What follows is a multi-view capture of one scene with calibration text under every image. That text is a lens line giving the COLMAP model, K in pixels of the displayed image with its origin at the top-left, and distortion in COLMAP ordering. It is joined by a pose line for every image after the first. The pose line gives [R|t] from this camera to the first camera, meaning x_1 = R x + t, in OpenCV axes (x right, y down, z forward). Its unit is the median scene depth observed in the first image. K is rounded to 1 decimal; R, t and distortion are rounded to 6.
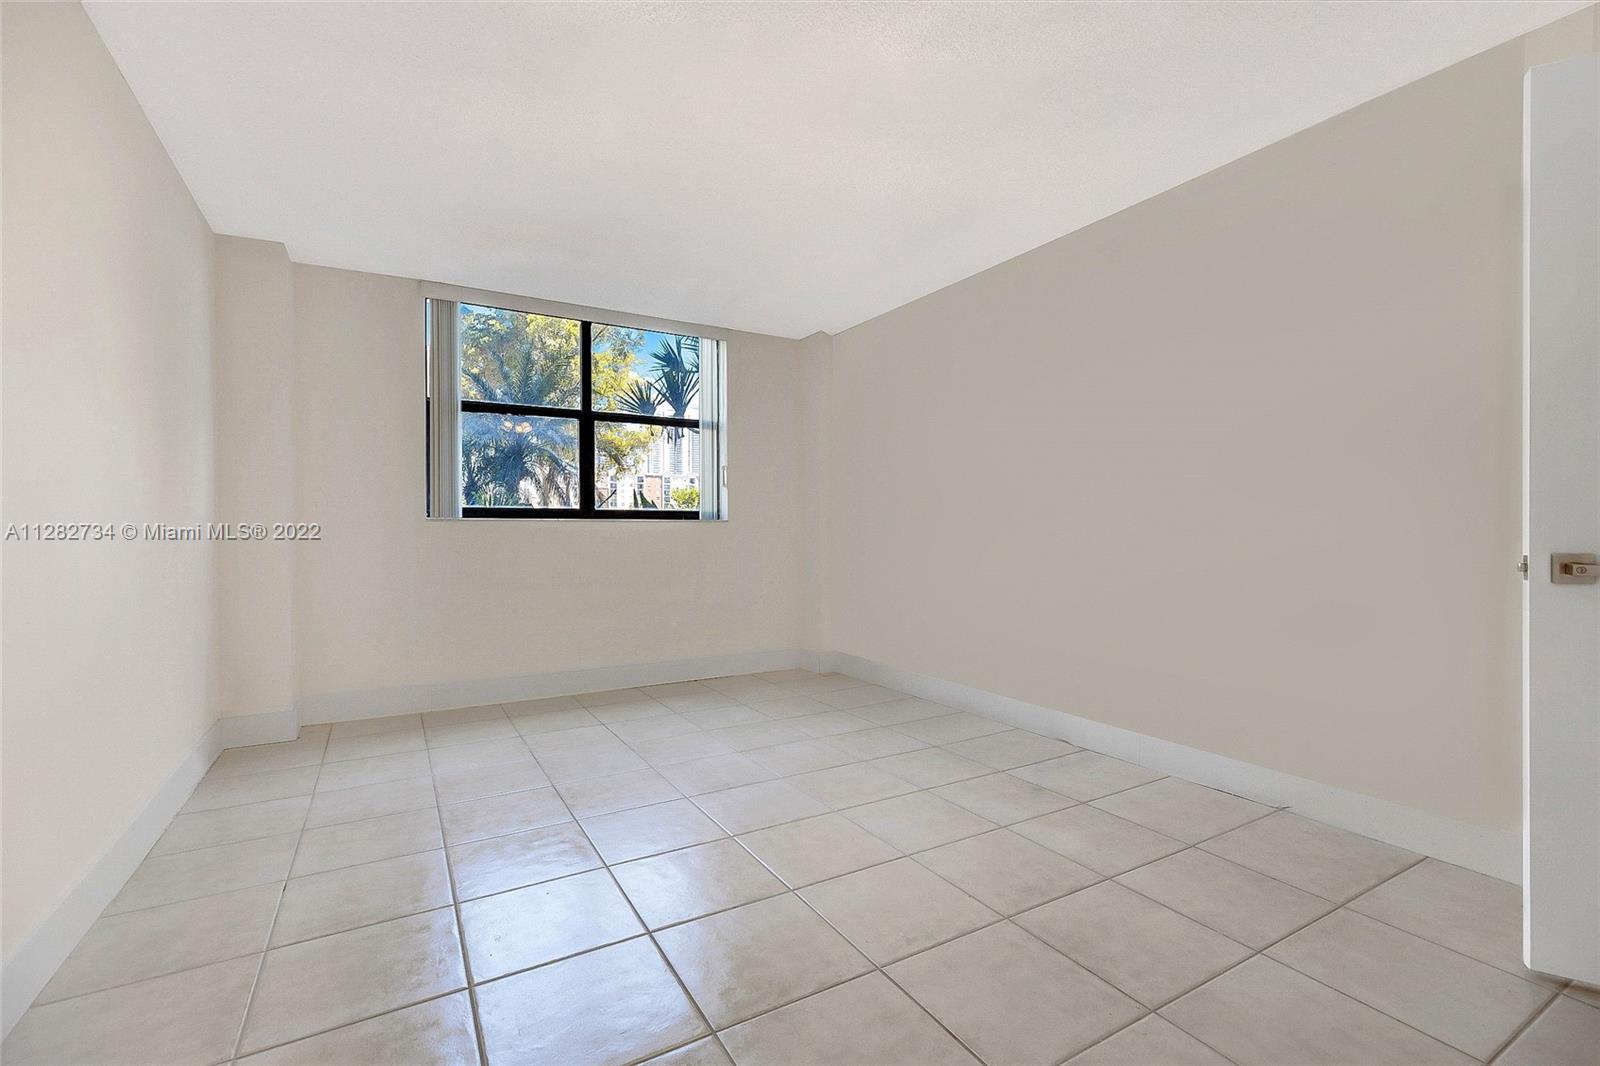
lens RADIAL K [[725.2, 0, 810.1], [0, 725.2, 532.3], [0, 0, 1]] dist [-0.001925, -0.000074]
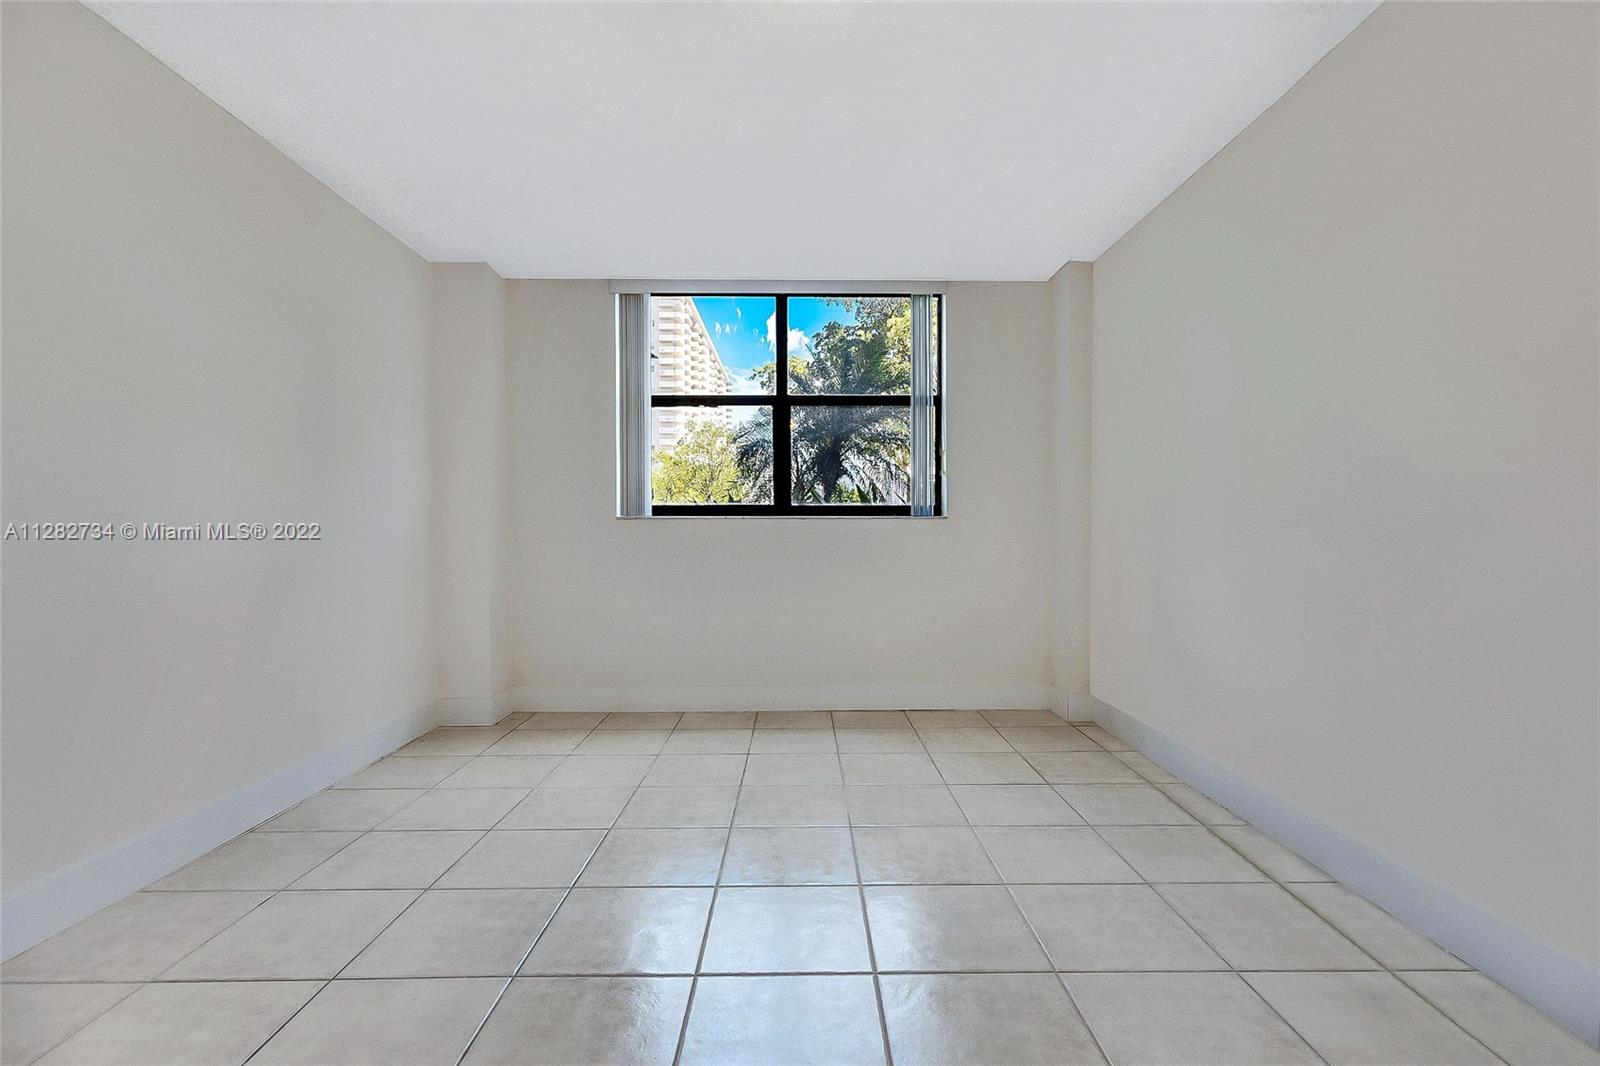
lens RADIAL K [[725.2, 0, 797.6], [0, 725.2, 532.2], [0, 0, 1]] dist [-0.001925, -0.000074]
pose [[0.861938, 0.003291, -0.507002, 0.166798], [-0.001408, 0.999991, 0.004097, -0.002277], [0.507011, -0.002818, 0.861935, 0.237083]]
